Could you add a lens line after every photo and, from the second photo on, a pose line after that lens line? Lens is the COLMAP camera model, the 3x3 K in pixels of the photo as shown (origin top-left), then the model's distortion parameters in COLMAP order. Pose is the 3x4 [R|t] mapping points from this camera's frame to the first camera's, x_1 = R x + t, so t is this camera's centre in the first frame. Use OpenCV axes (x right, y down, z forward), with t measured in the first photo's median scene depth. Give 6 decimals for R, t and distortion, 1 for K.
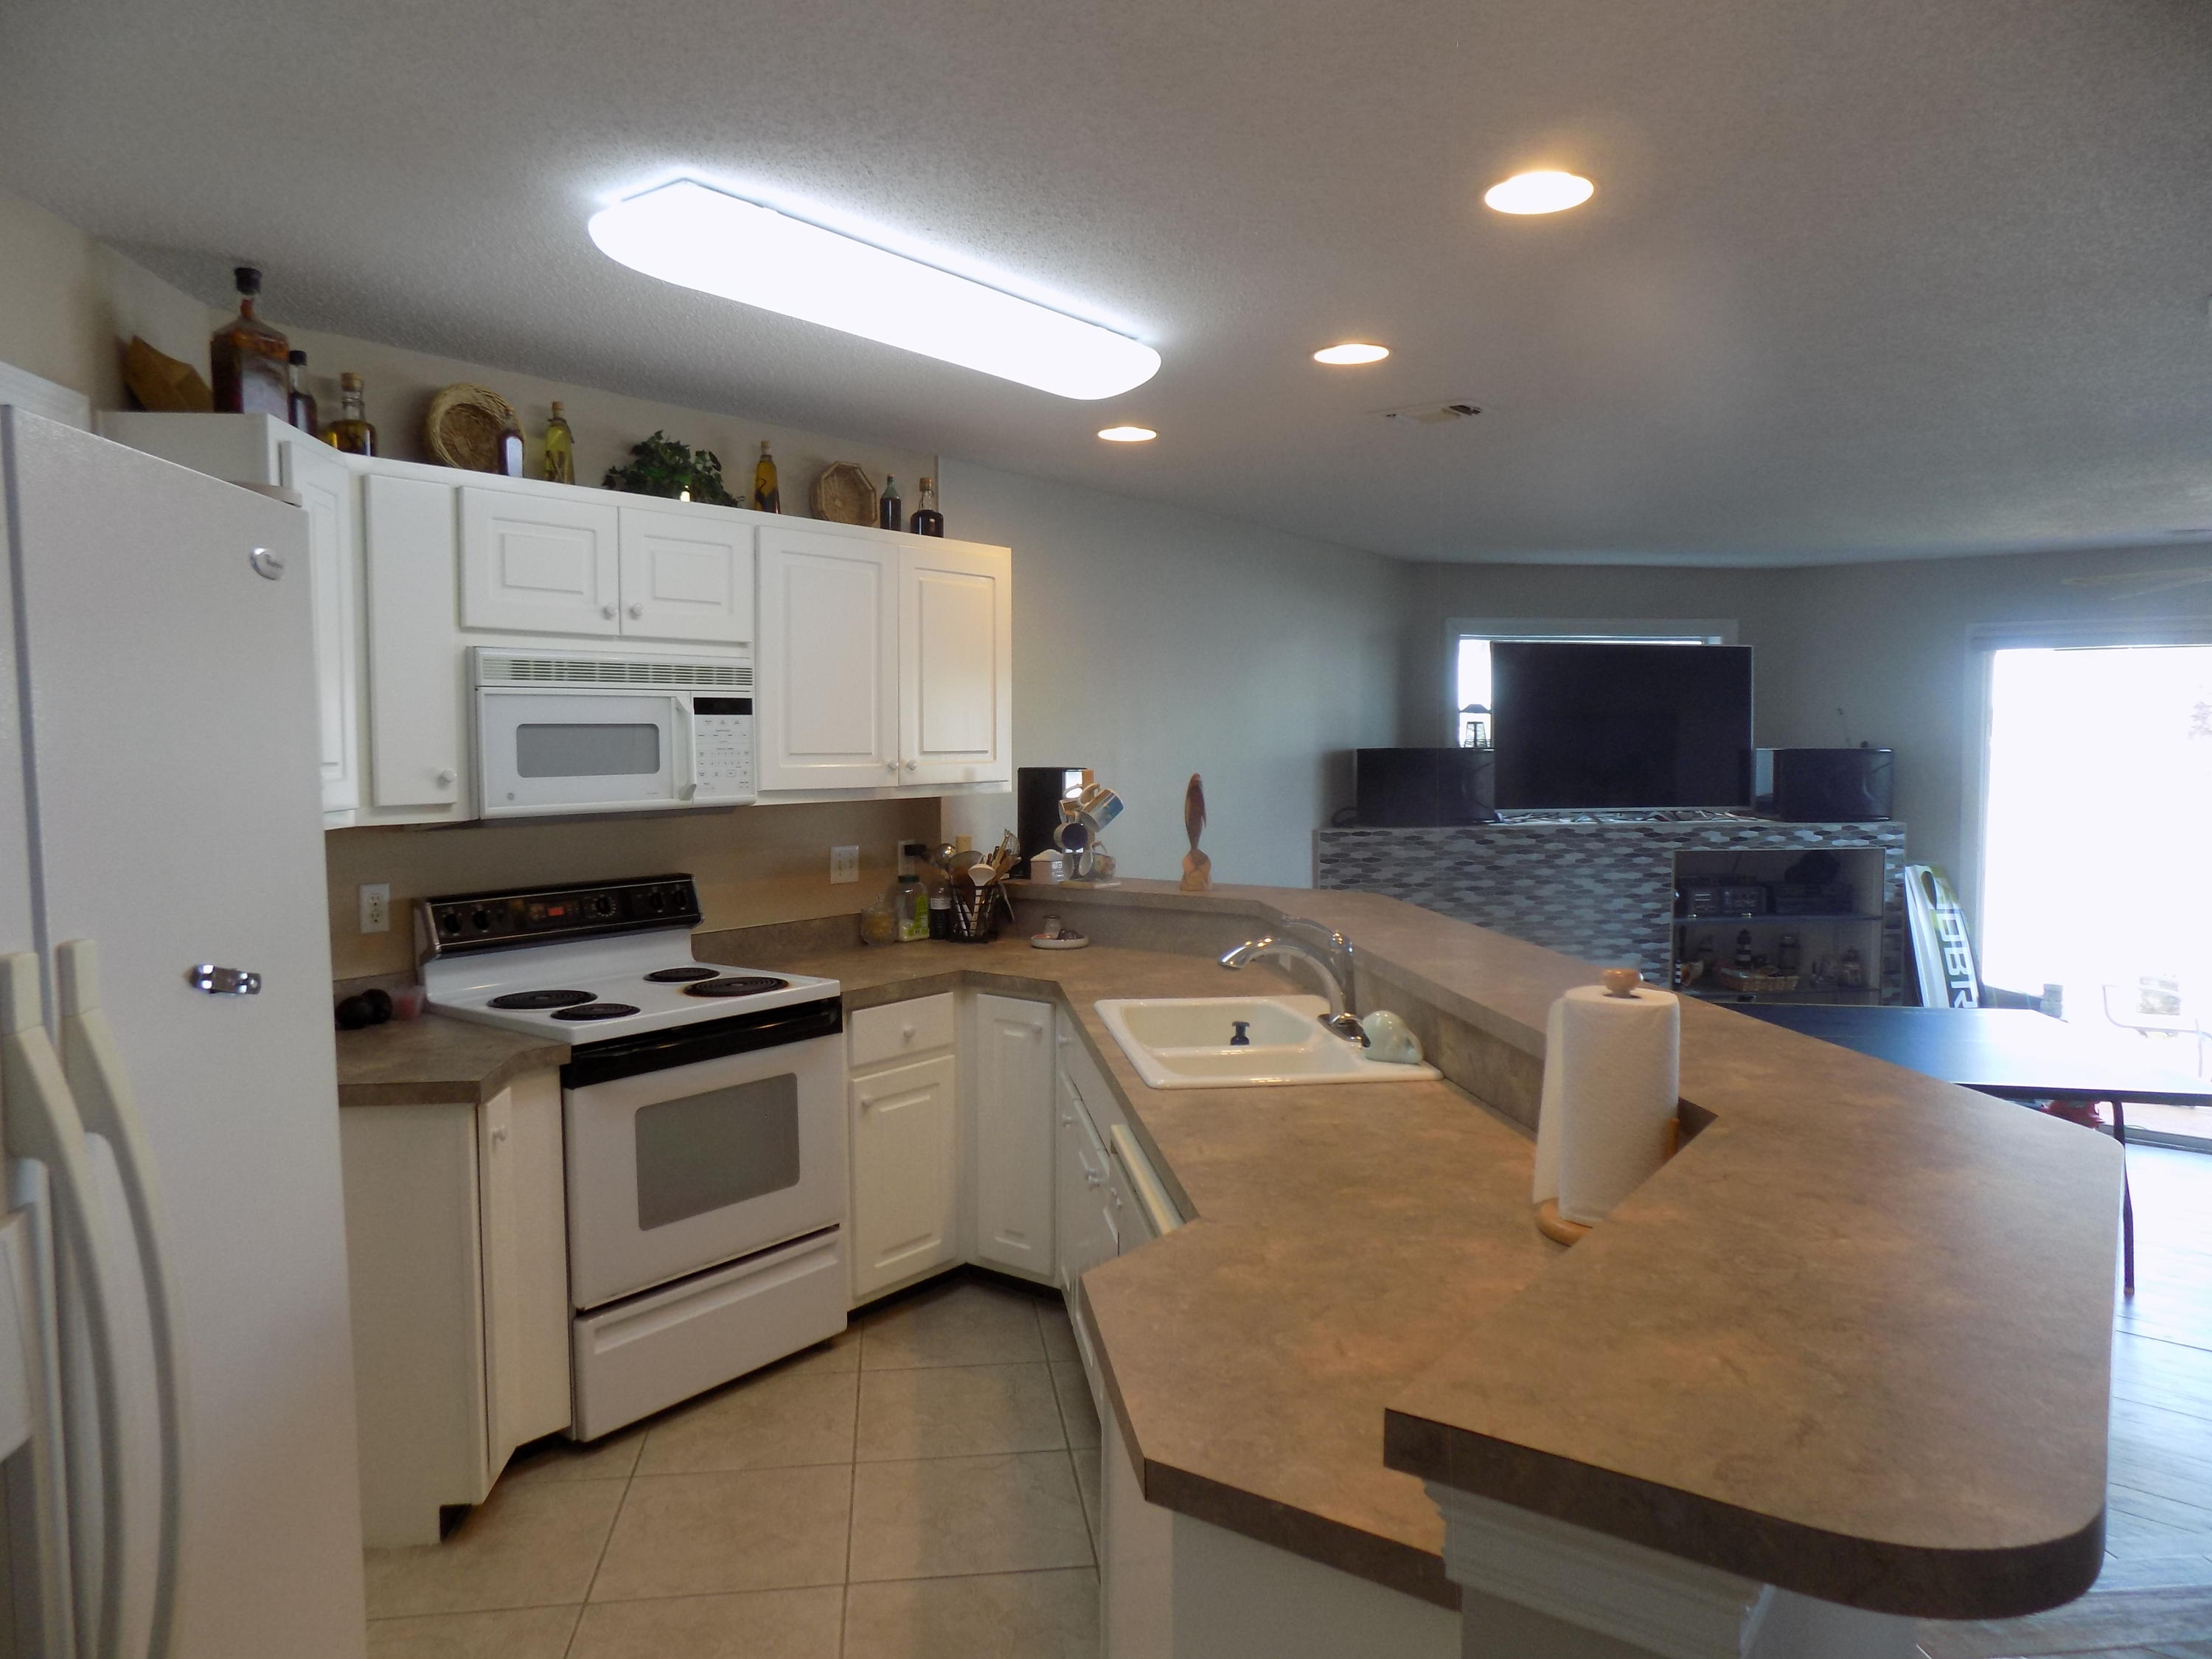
lens RADIAL K [[1488.5, 0, 1115.1], [0, 1488.5, 810.5], [0, 0, 1]] dist [-0.078457, 0.074369]
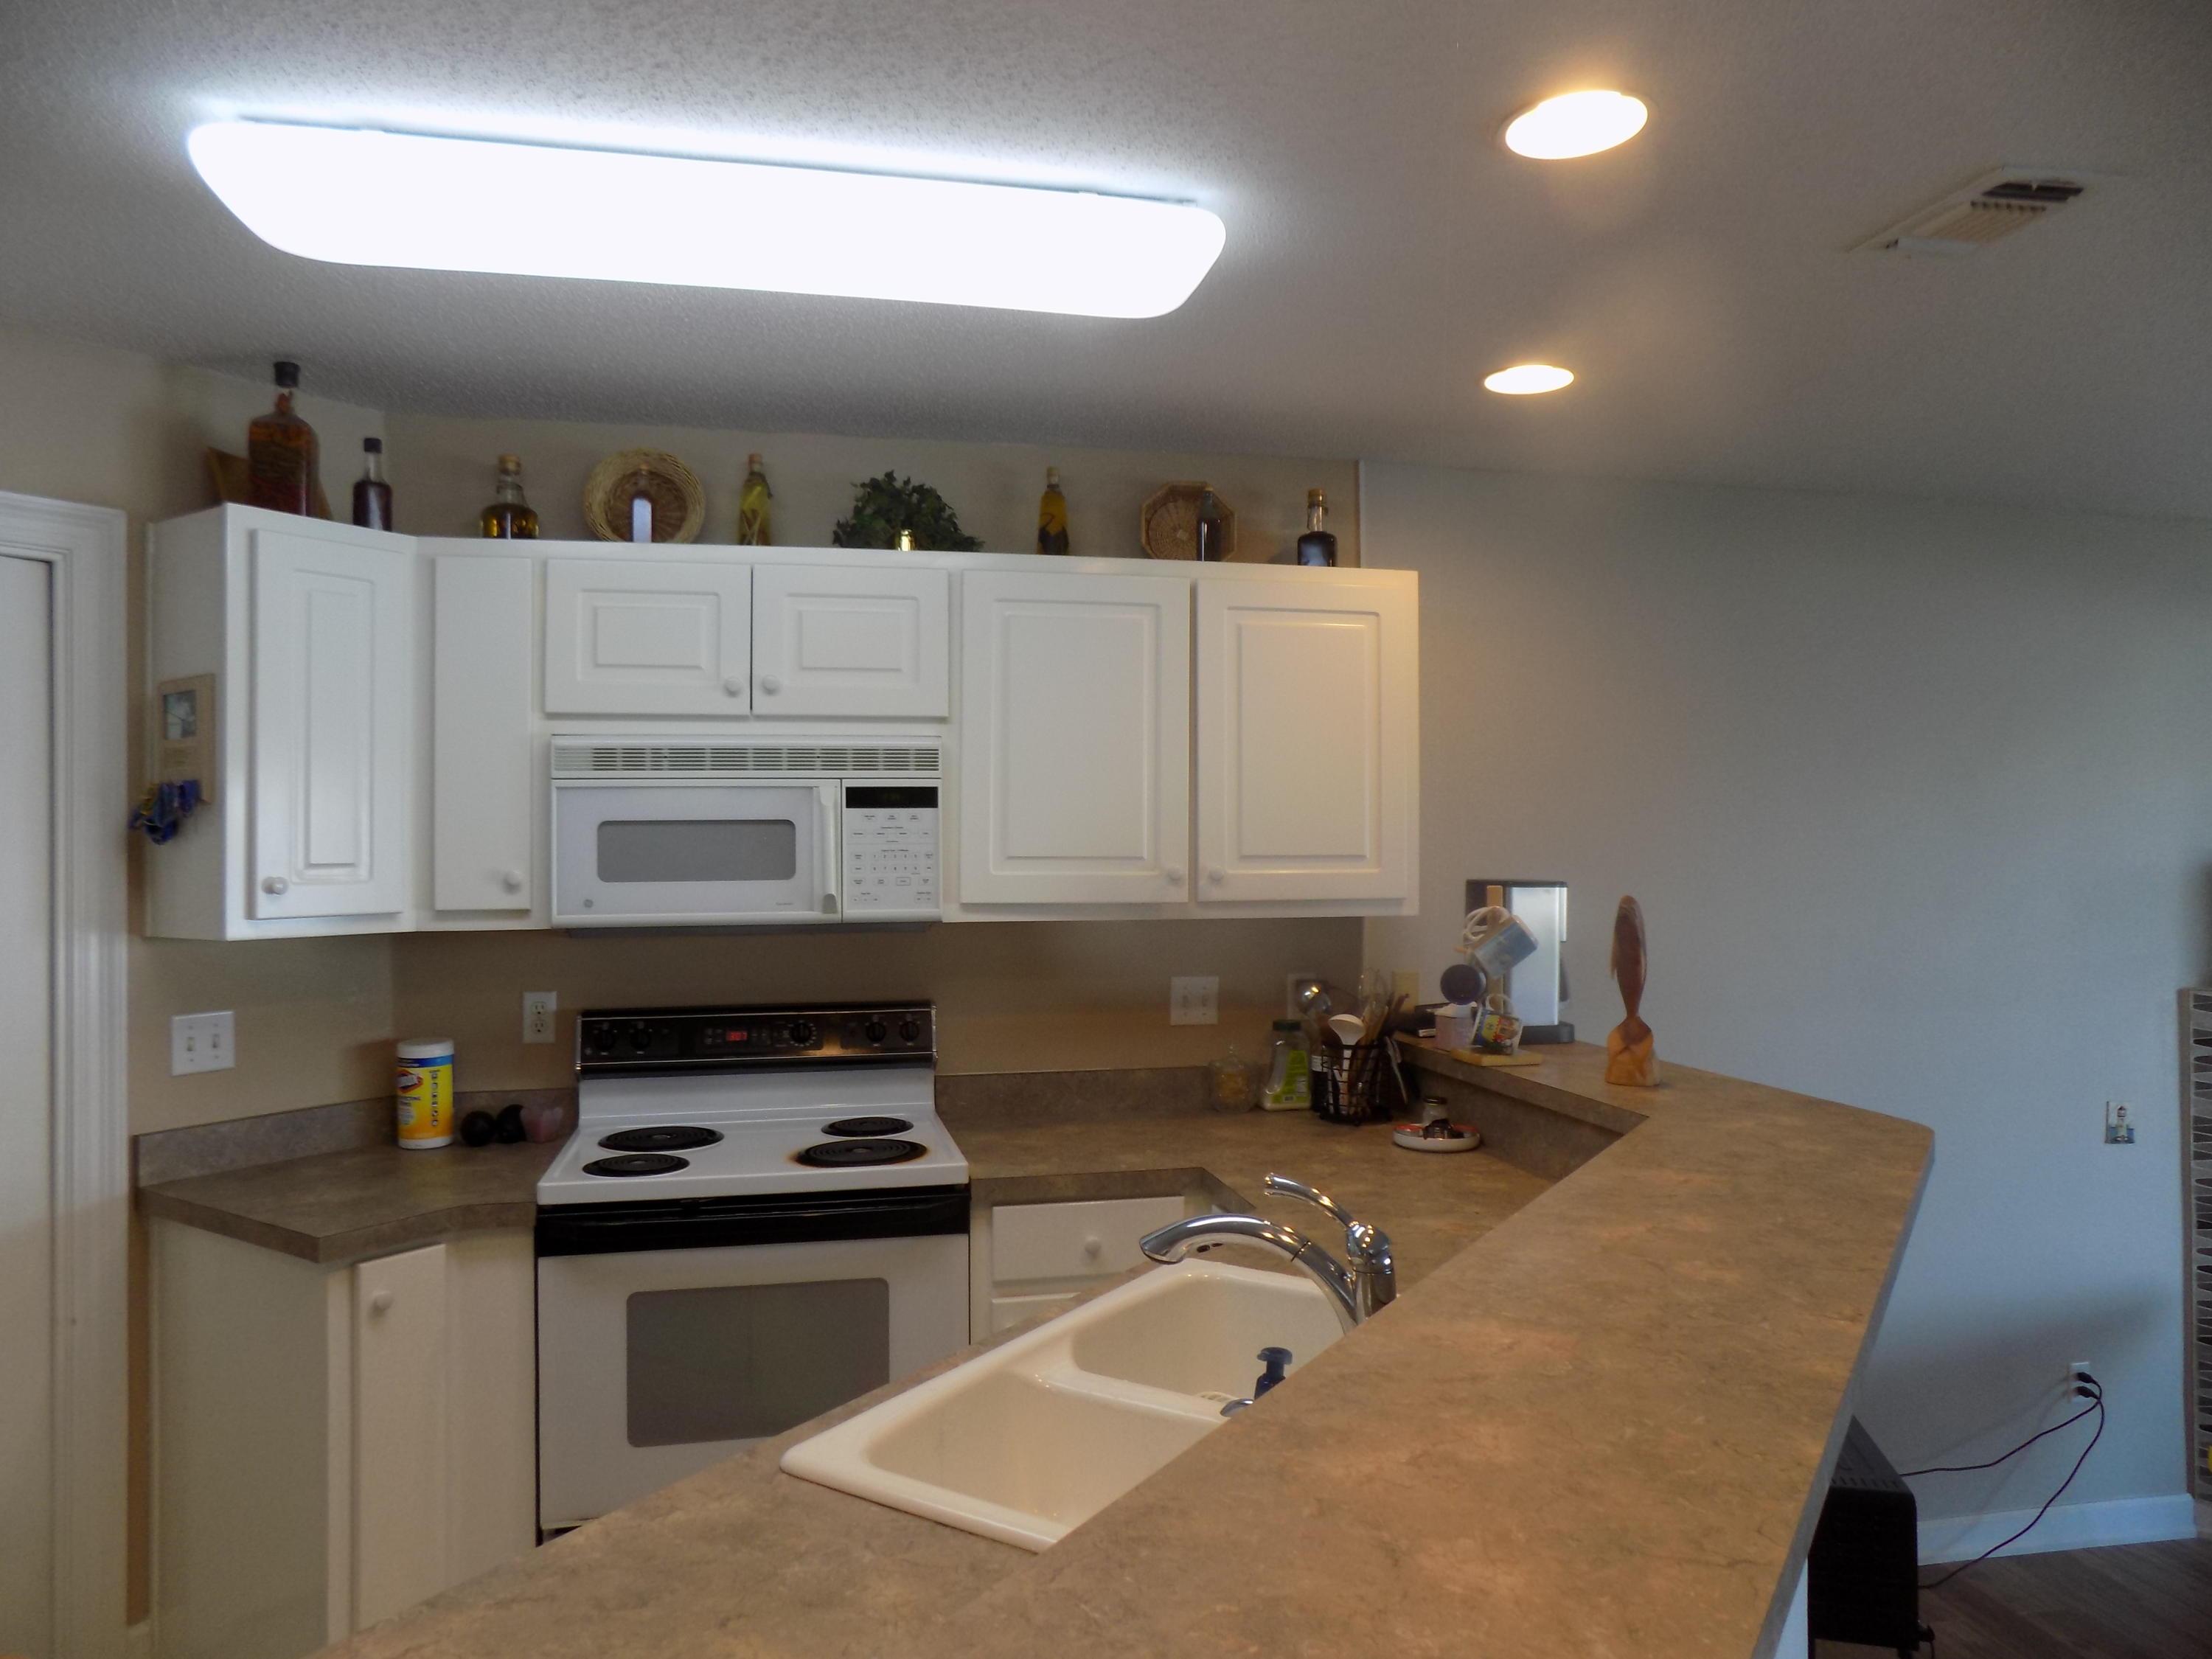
lens RADIAL K [[1488.5, 0, 1115.1], [0, 1488.5, 810.5], [0, 0, 1]] dist [-0.078457, 0.074369]
pose [[0.762200, -0.009370, -0.647274, 0.322243], [-0.031565, 0.998168, -0.051619, -0.023726], [0.646572, 0.059775, 0.760508, 0.430796]]
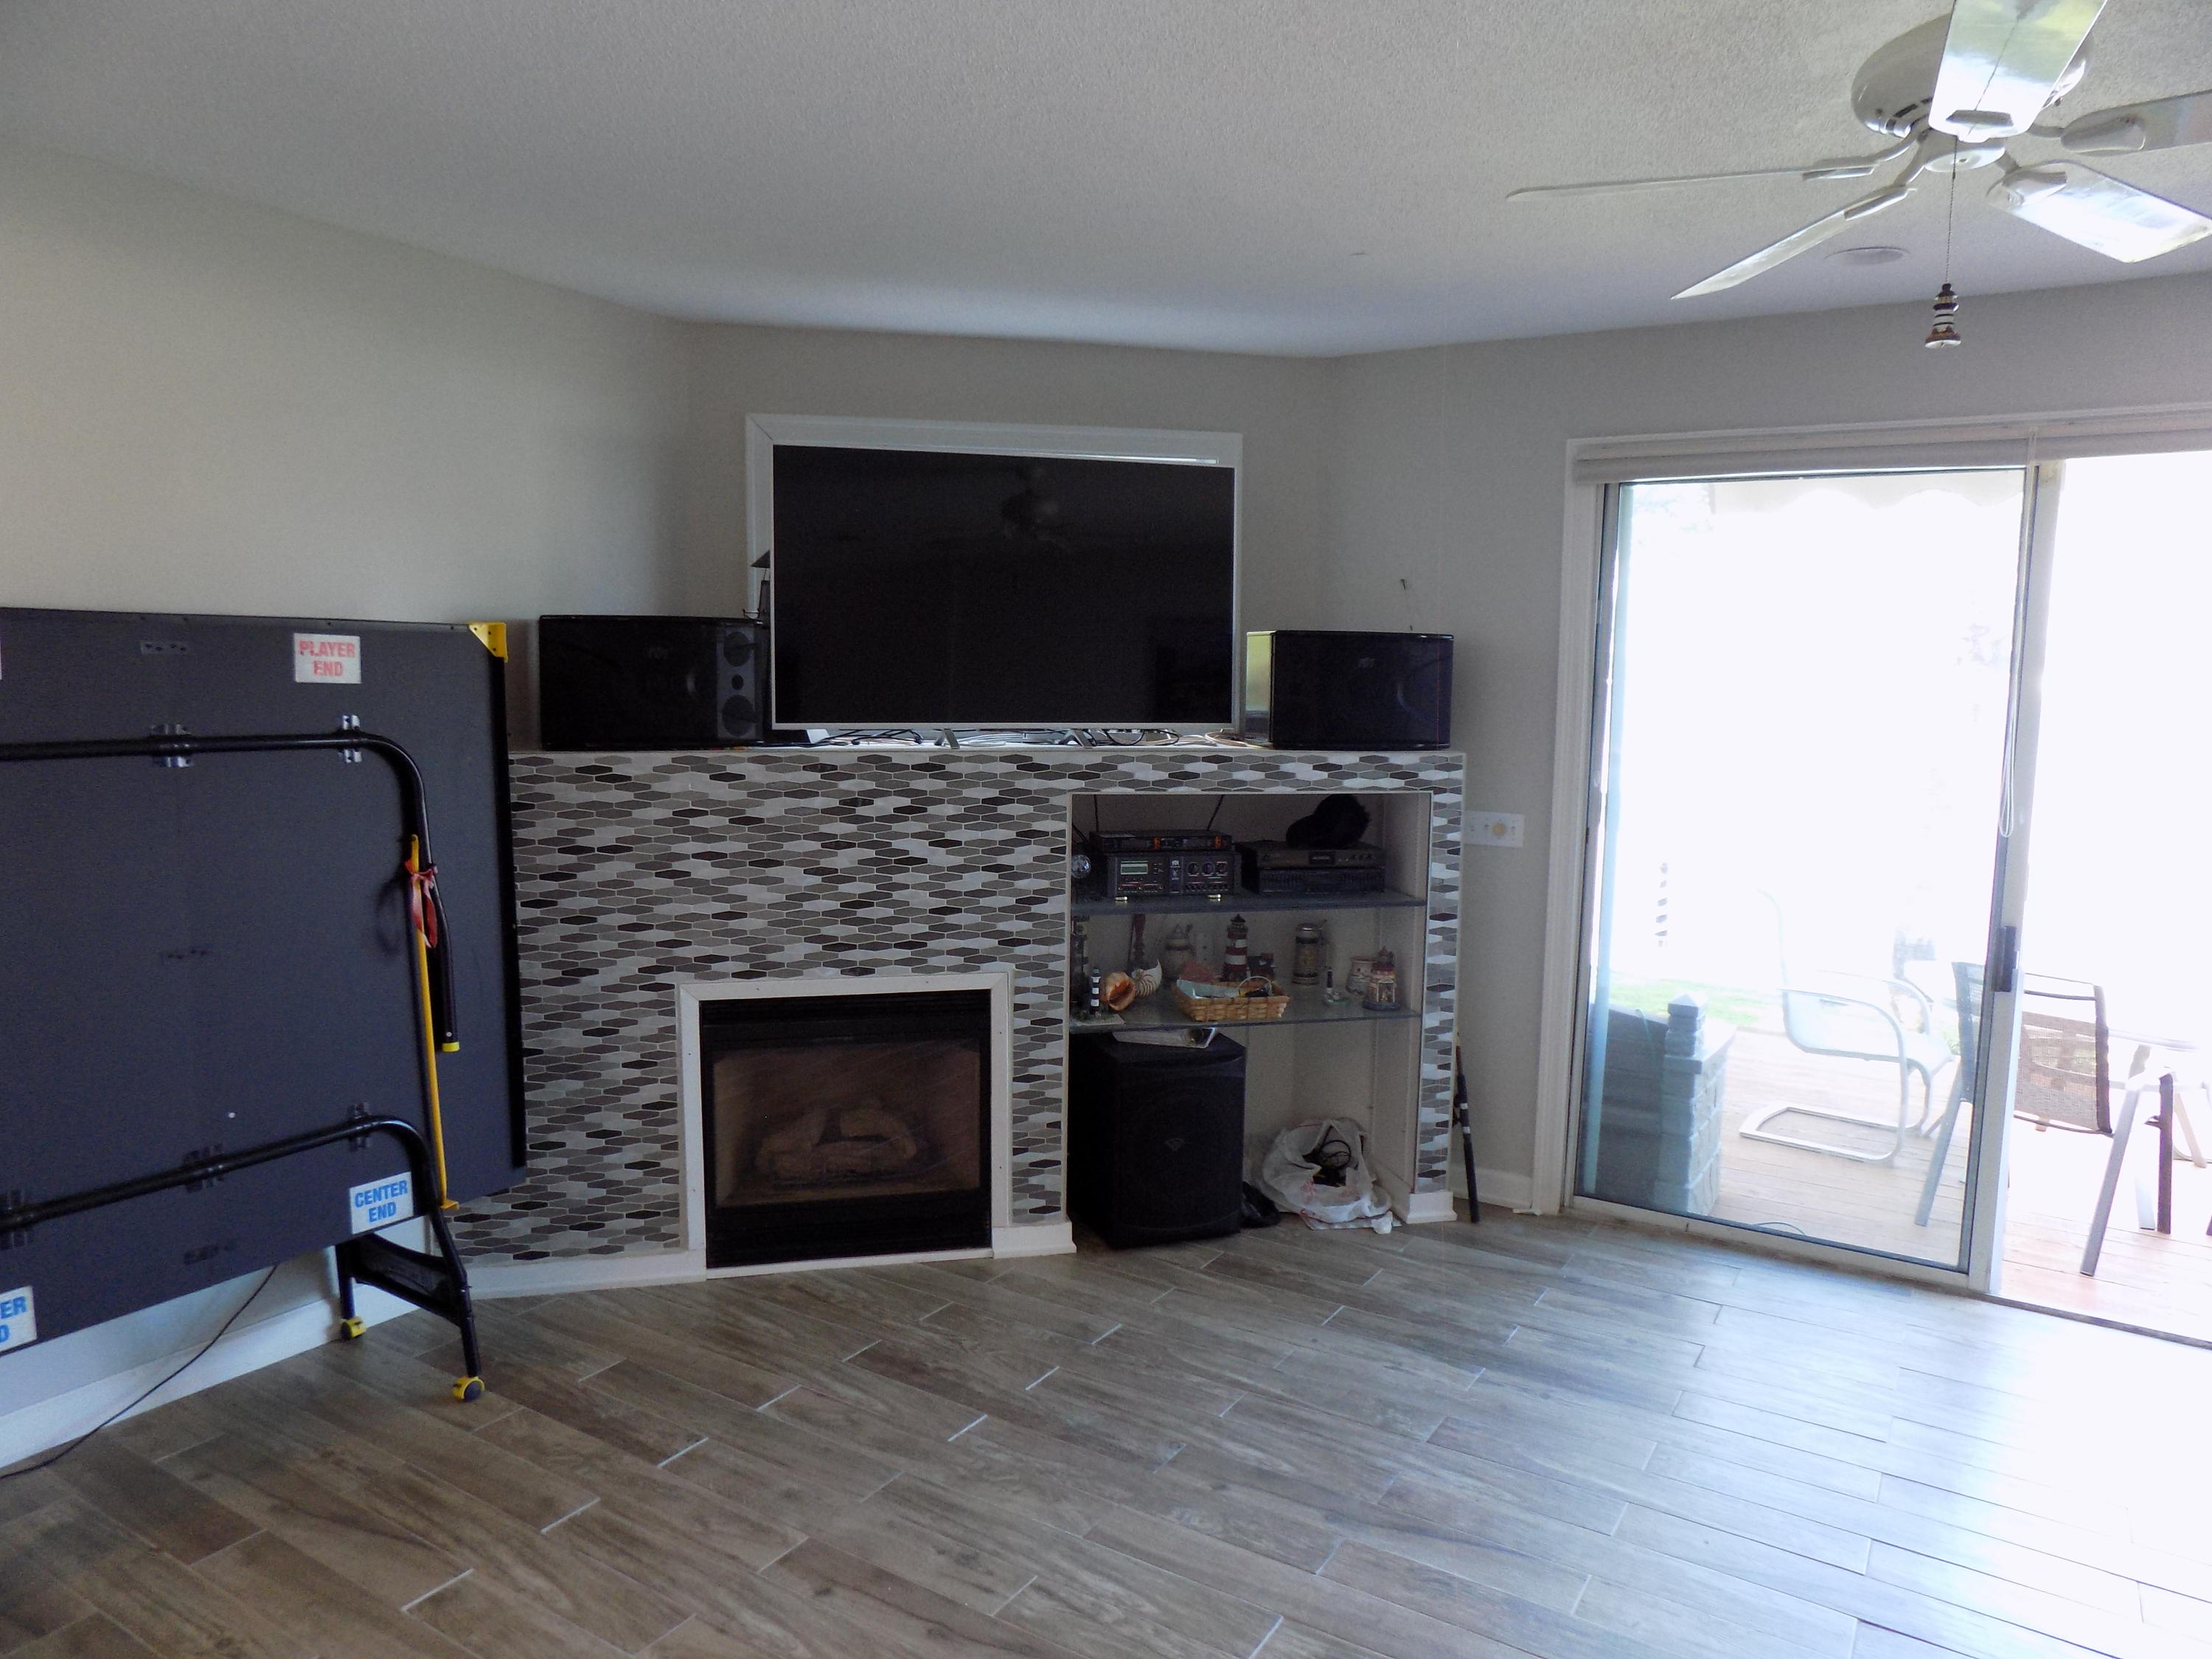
lens RADIAL K [[1484.3, 0, 1104.3], [0, 1484.3, 812.1], [0, 0, 1]] dist [-0.087159, 0.091371]
pose [[0.996717, 0.006797, 0.080684, 0.620807], [-0.010788, 0.998734, 0.049134, 0.008285], [-0.080248, -0.049843, 0.995528, 0.705936]]
